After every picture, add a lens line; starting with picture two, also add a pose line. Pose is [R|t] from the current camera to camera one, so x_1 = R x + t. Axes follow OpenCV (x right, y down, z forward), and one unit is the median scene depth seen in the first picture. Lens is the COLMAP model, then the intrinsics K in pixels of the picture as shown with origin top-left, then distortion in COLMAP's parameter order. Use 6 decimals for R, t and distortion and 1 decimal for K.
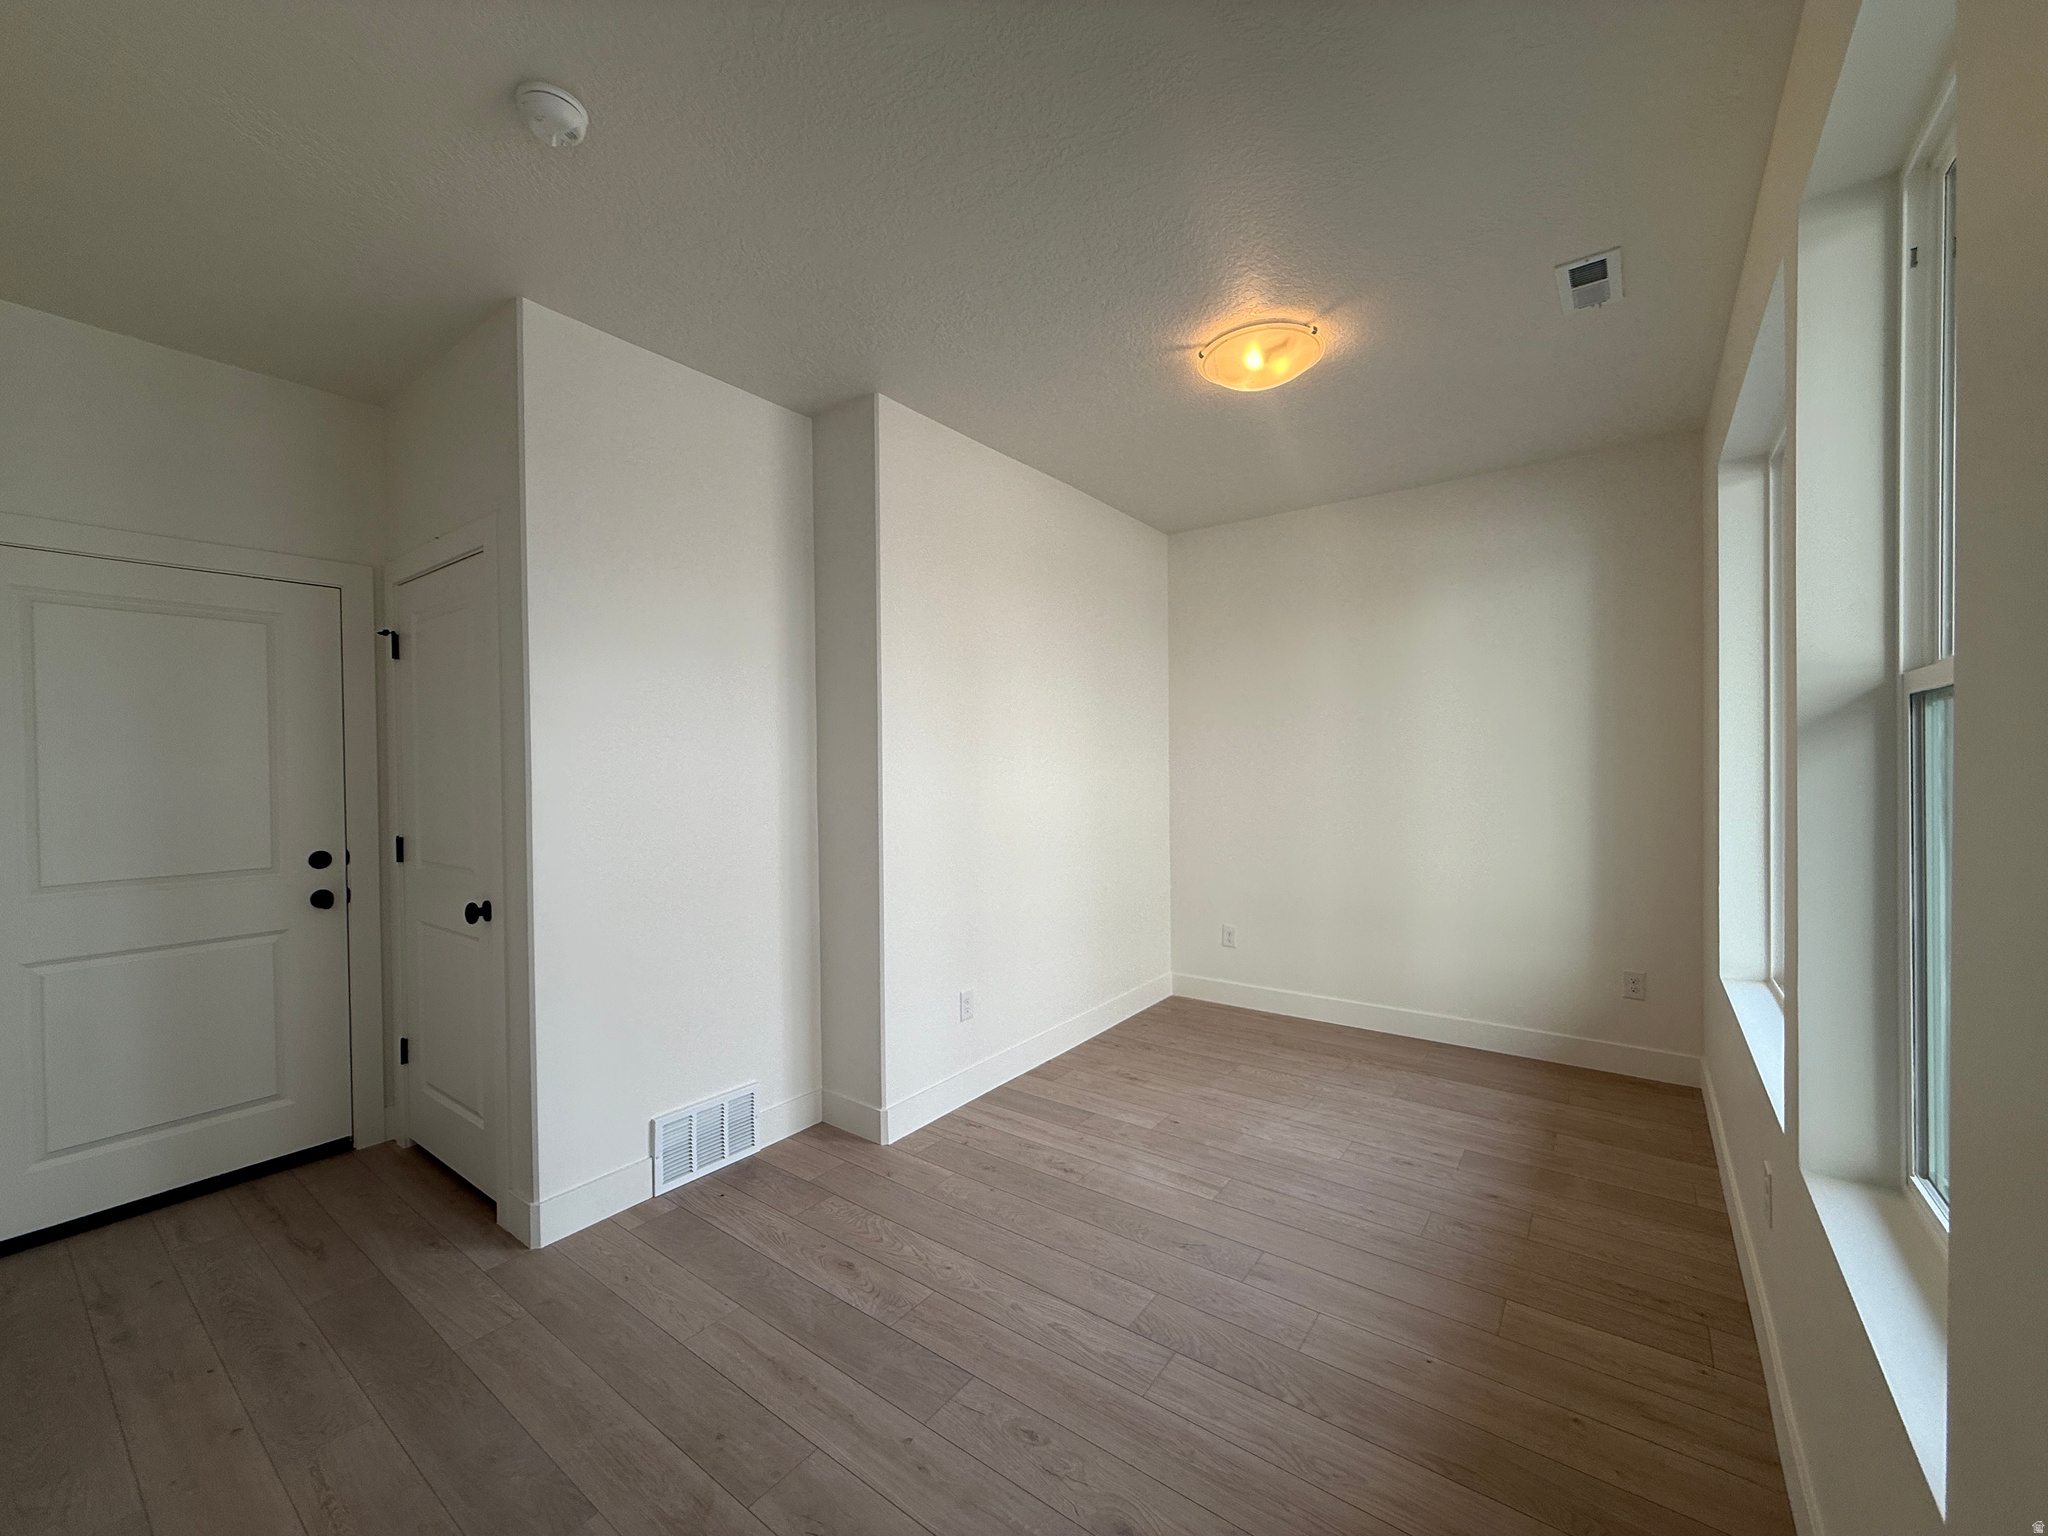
lens RADIAL K [[810.3, 0, 1018.8], [0, 810.3, 770.2], [0, 0, 1]] dist [-0.004183, 0.000656]
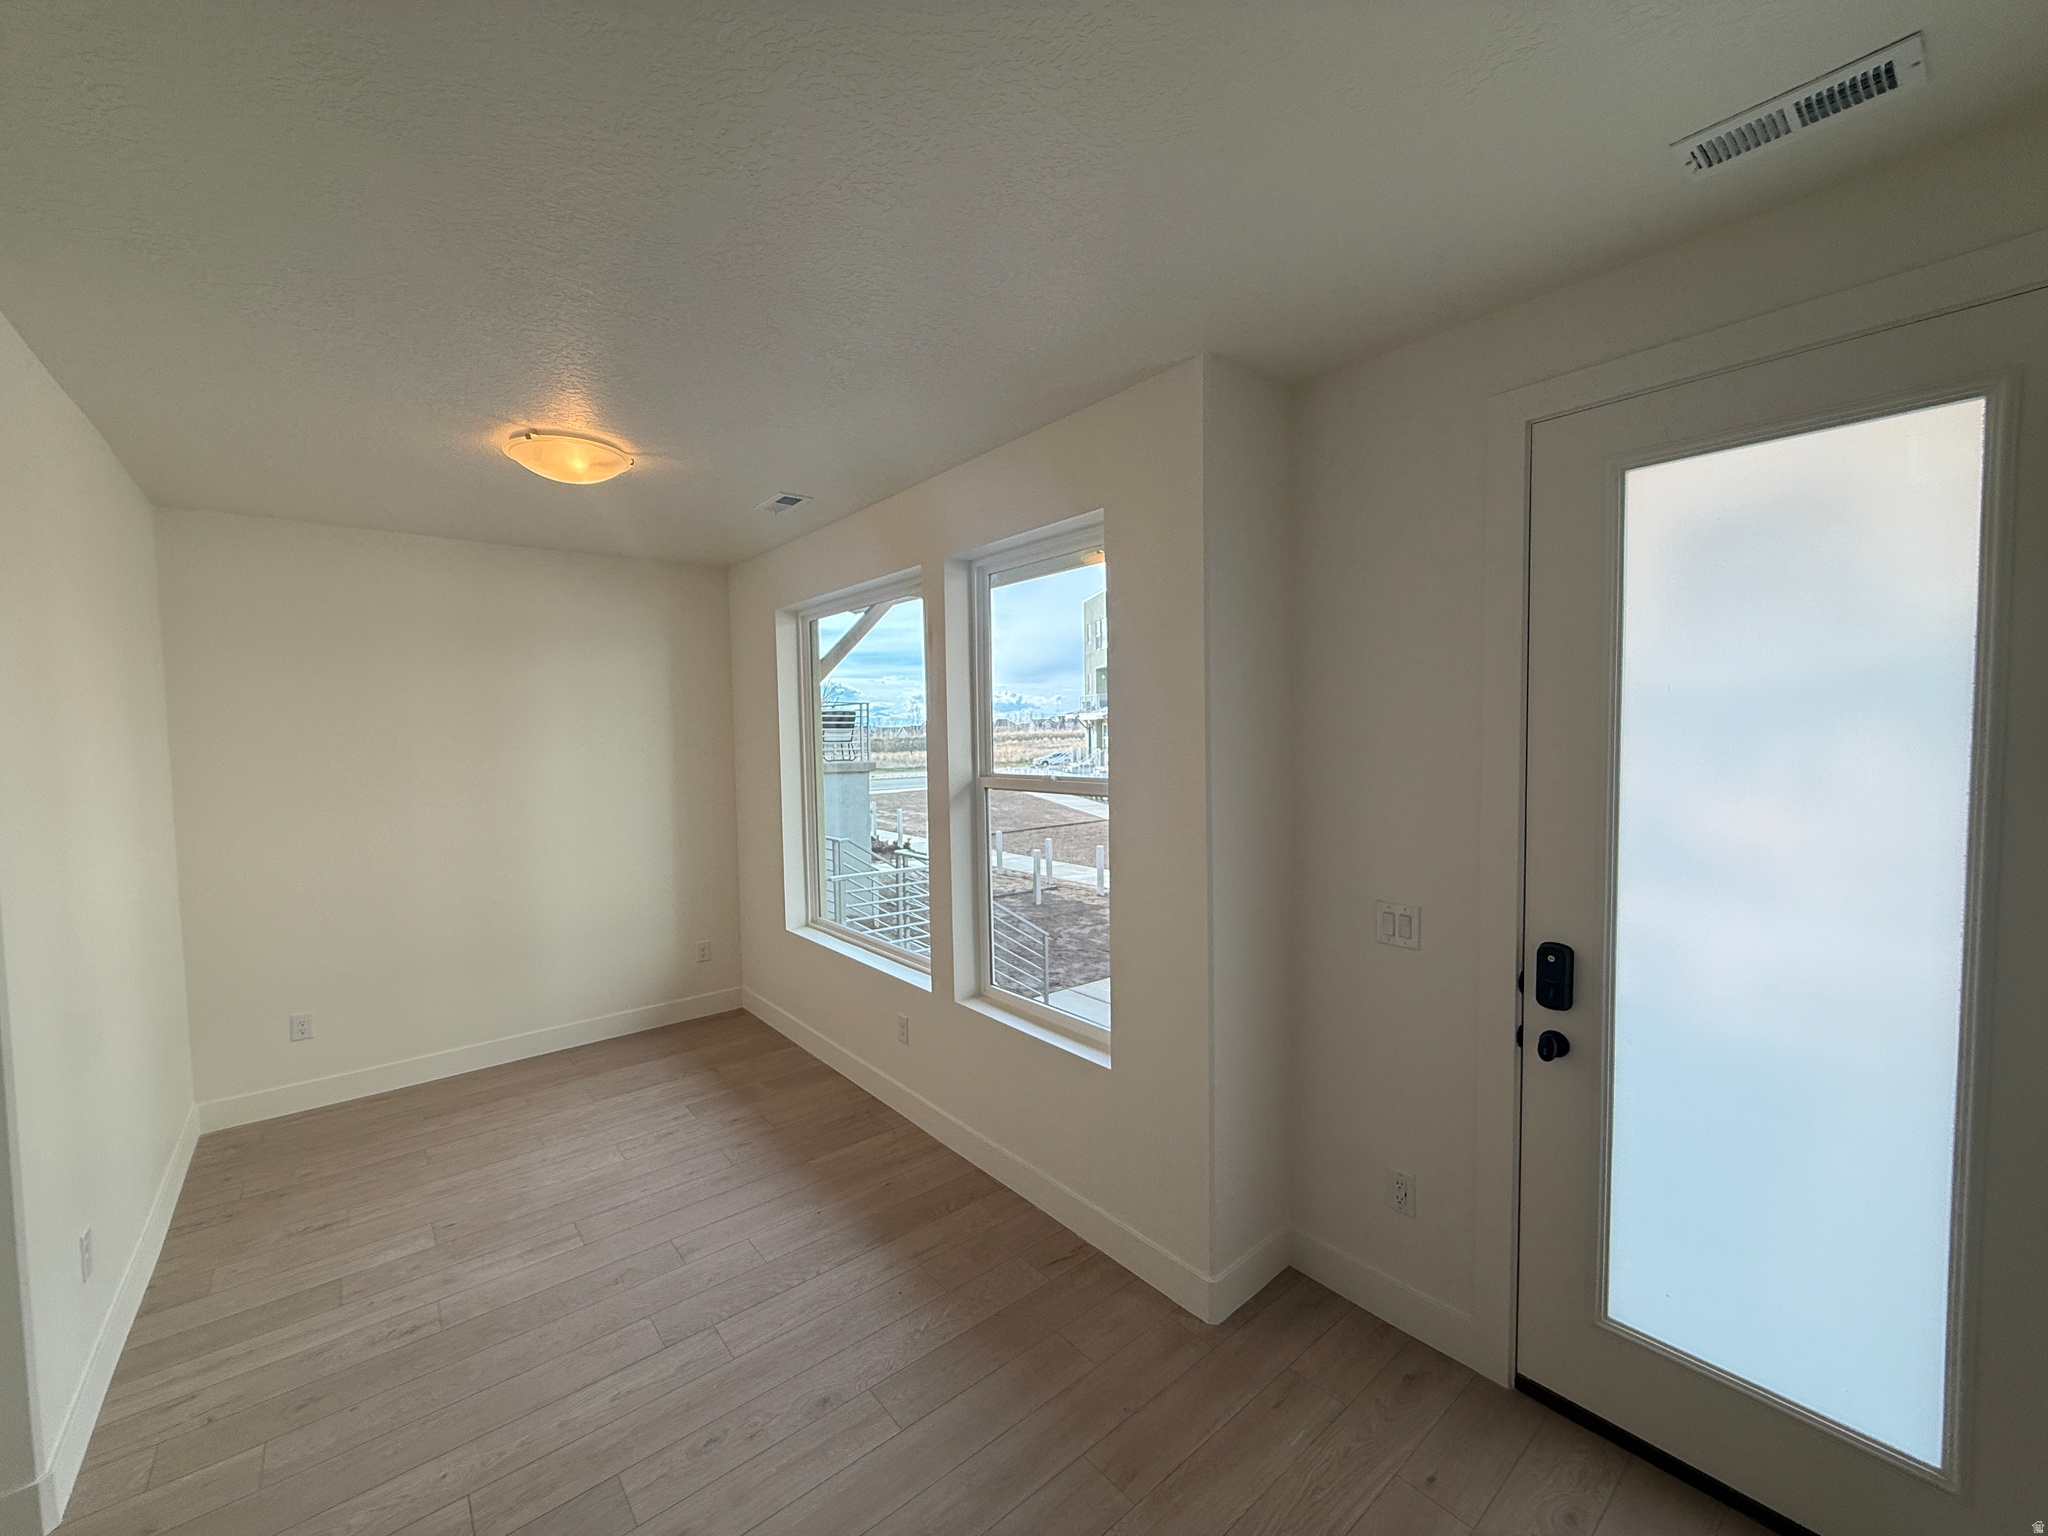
lens RADIAL K [[810.3, 0, 1021.0], [0, 810.3, 769.1], [0, 0, 1]] dist [-0.004183, 0.000656]
pose [[0.239831, -0.043843, 0.969824, -0.531423], [0.026647, 0.998901, 0.038568, -0.104510], [-0.970449, 0.016593, 0.240736, 0.141803]]
